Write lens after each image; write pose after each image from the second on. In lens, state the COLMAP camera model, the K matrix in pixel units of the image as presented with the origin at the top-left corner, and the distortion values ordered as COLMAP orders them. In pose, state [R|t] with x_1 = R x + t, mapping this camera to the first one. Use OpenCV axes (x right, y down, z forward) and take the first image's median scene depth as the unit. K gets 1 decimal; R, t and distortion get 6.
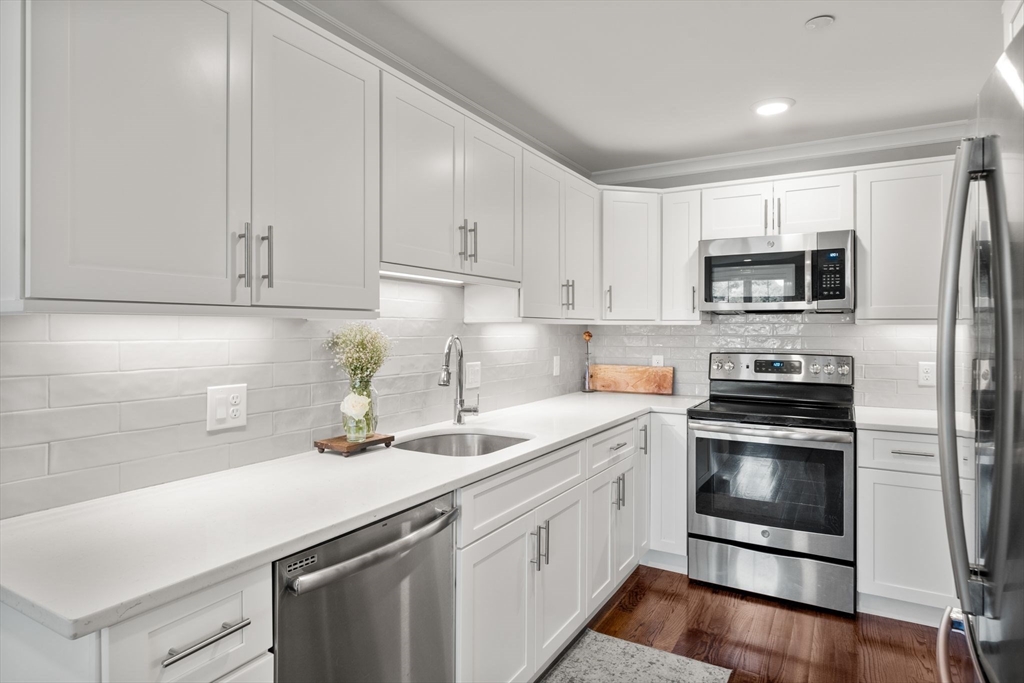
lens RADIAL K [[587.5, 0, 511.9], [0, 587.5, 327.0], [0, 0, 1]] dist [0.002771, 0.000356]
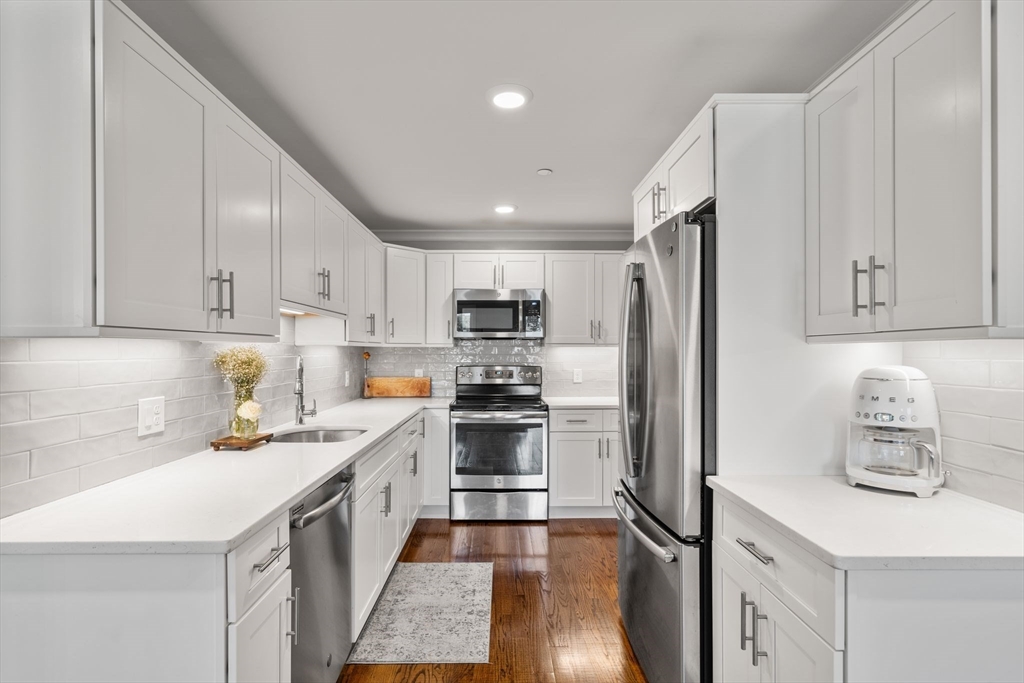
lens RADIAL K [[491.8, 0, 510.0], [0, 491.8, 353.6], [0, 0, 1]] dist [0.000190, 0.000100]
pose [[0.855480, -0.006257, 0.517798, -0.220309], [0.001008, 0.999945, 0.010417, 0.000303], [-0.517835, -0.008389, 0.855439, -0.131565]]
